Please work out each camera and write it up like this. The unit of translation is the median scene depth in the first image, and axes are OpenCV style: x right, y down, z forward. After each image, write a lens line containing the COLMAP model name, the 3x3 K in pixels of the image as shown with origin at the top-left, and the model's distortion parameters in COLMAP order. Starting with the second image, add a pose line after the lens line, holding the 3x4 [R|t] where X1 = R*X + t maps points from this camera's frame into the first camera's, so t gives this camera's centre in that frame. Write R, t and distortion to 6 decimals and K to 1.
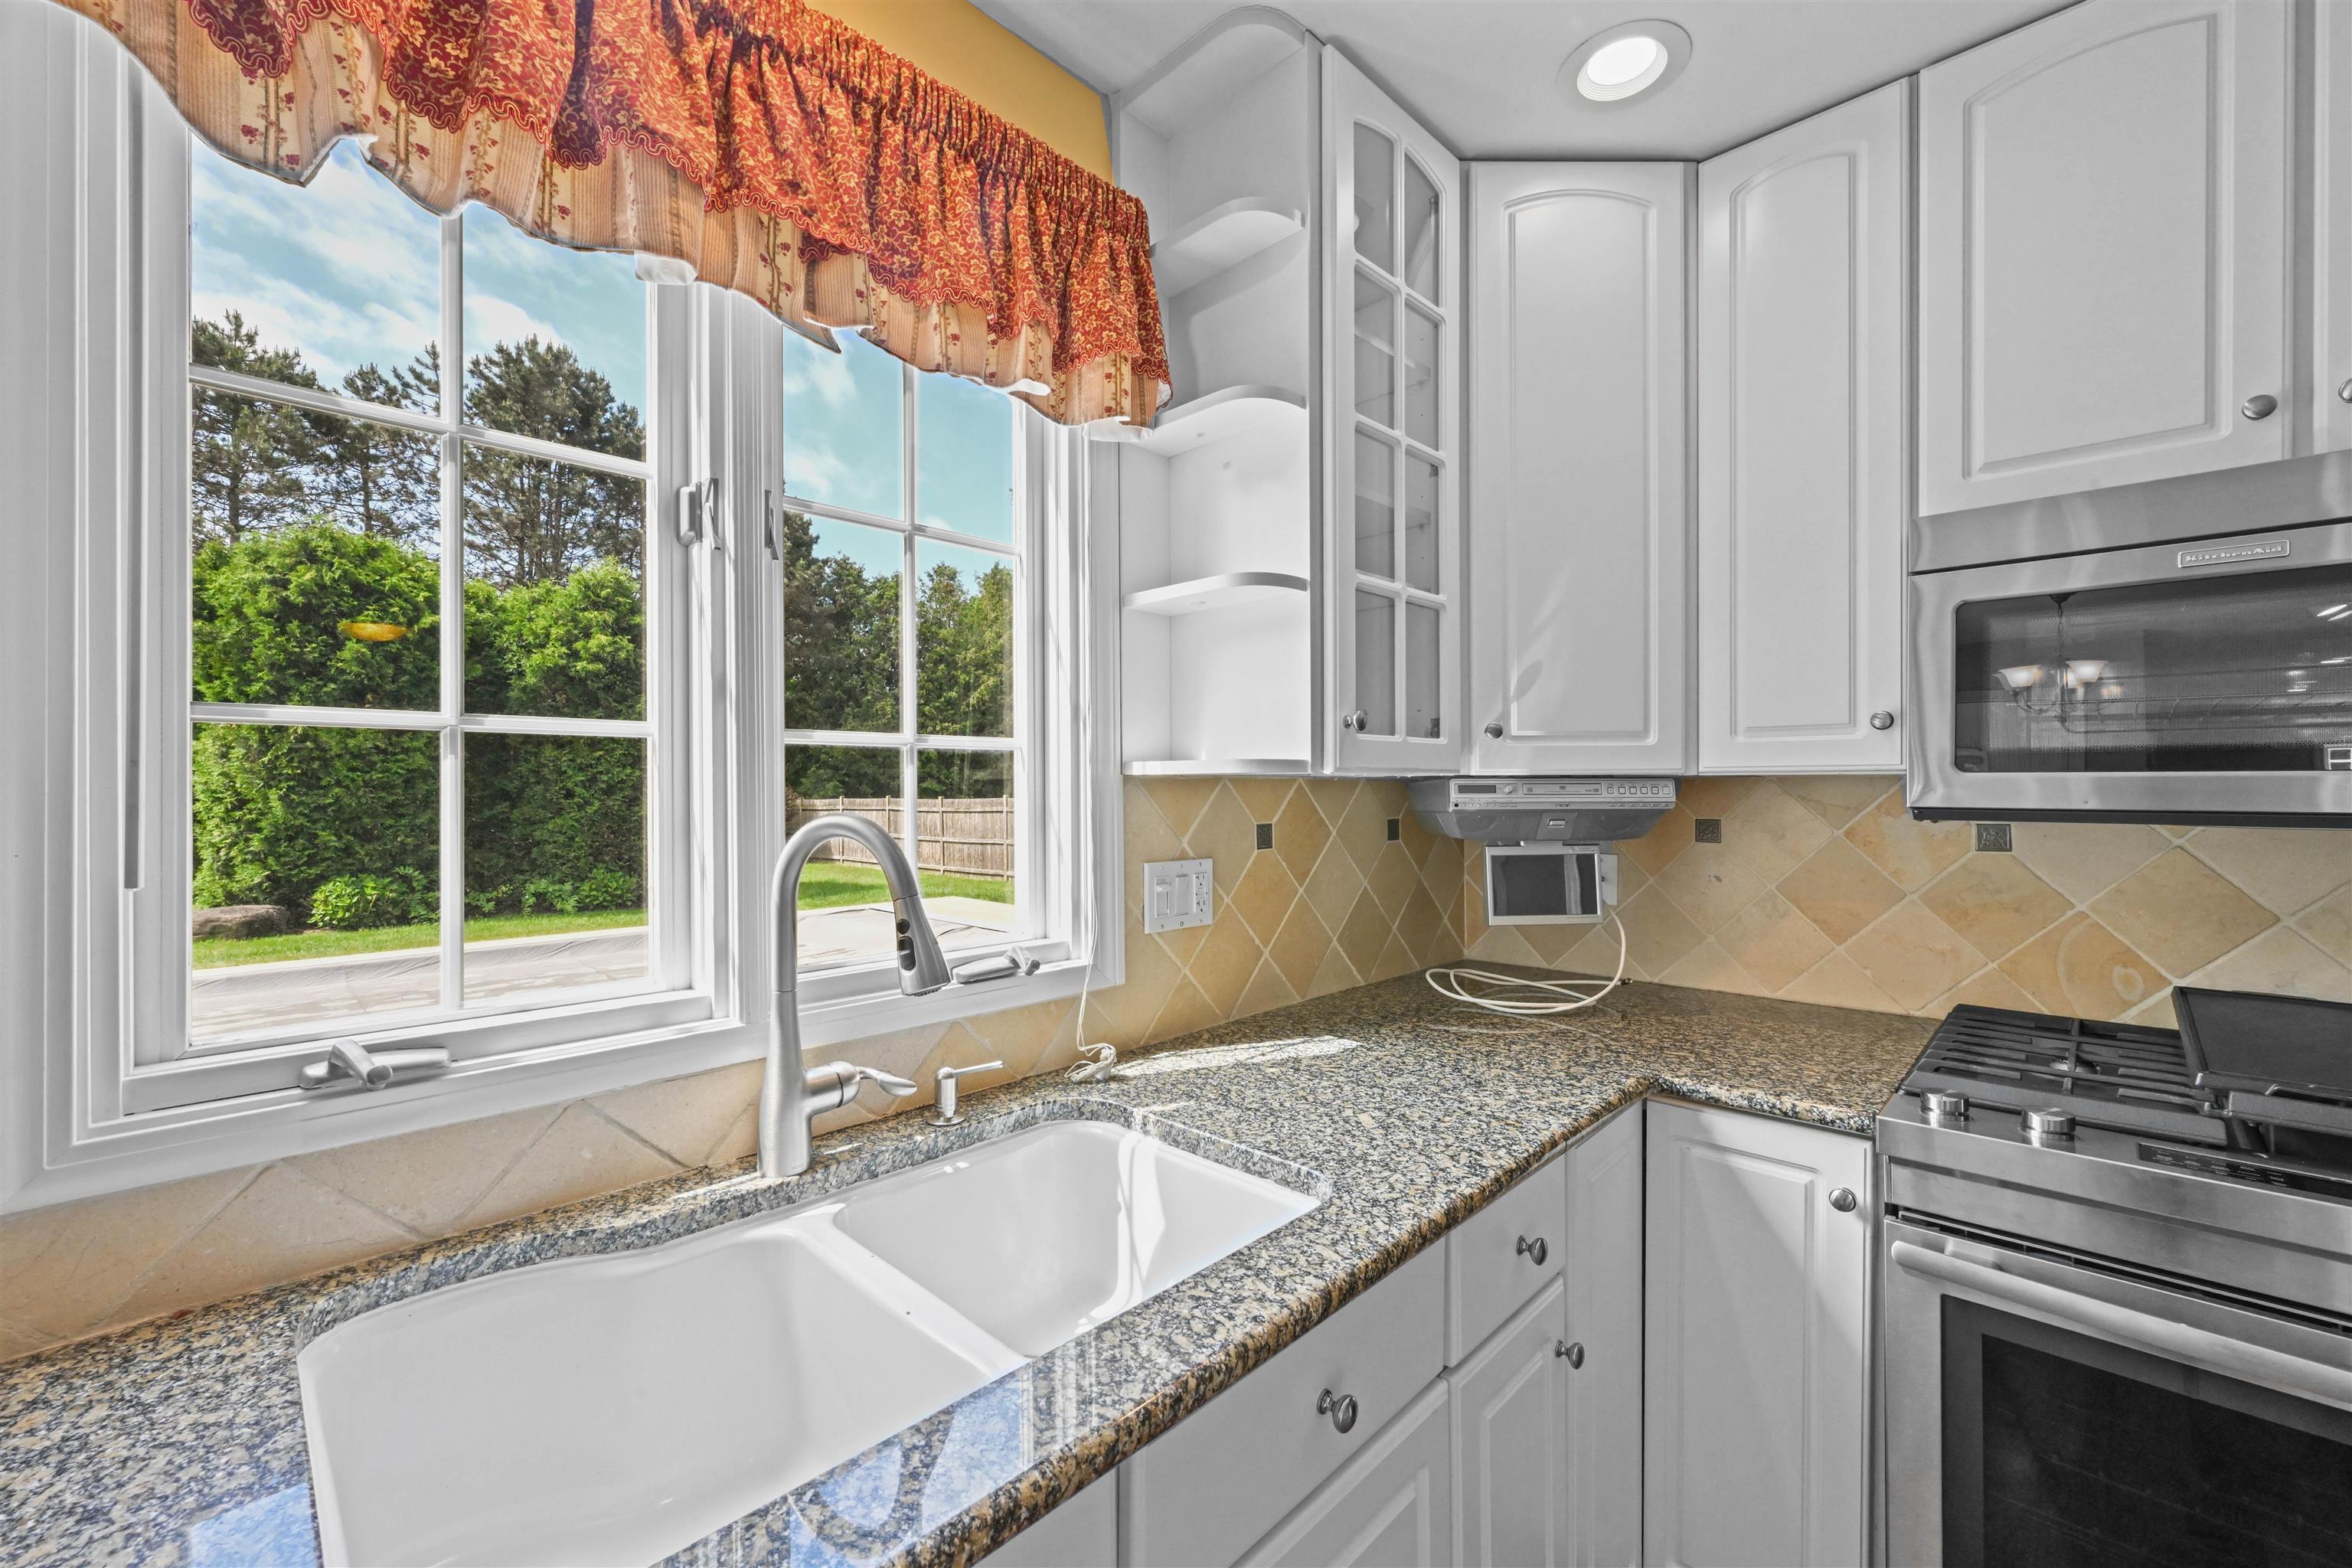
lens RADIAL K [[938.7, 0, 1162.0], [0, 938.7, 790.1], [0, 0, 1]] dist [-0.002129, -0.000251]
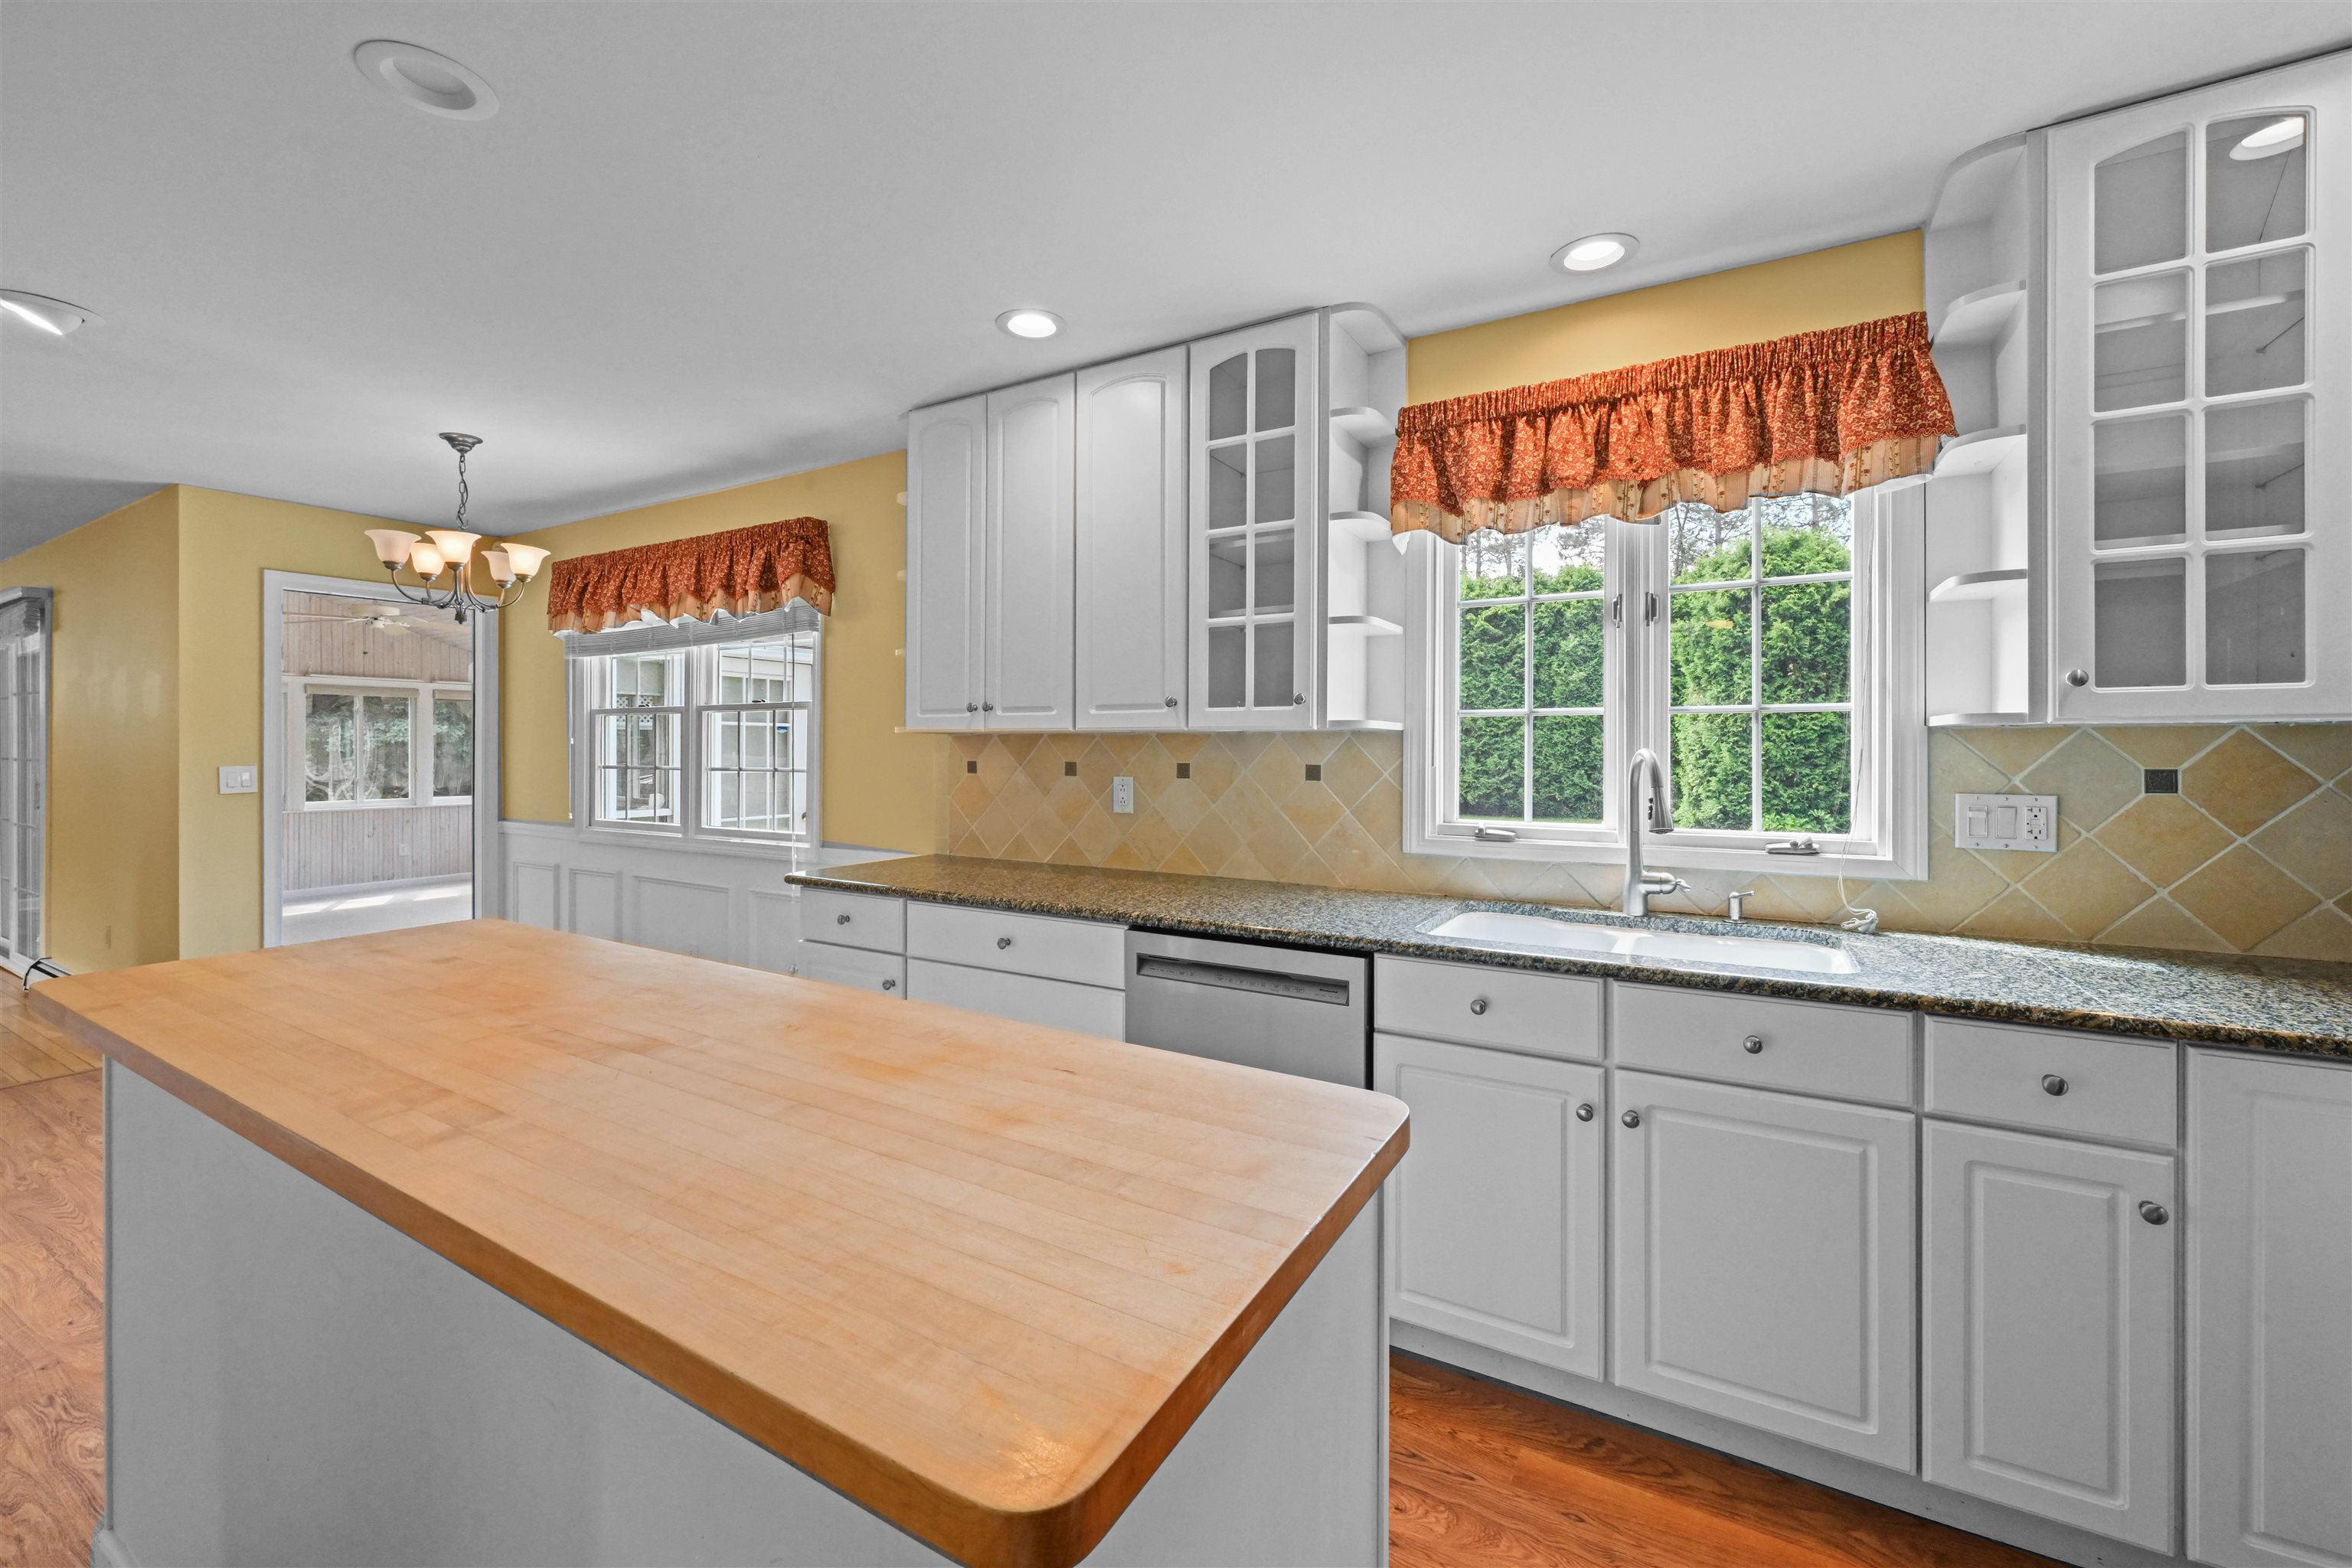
lens RADIAL K [[938.7, 0, 1173.9], [0, 938.7, 743.1], [0, 0, 1]] dist [-0.002129, -0.000251]
pose [[0.234272, -0.000668, -0.972171, 1.027215], [-0.001449, 0.999998, -0.001037, 0.011183], [0.972170, 0.001652, 0.234270, -0.375404]]
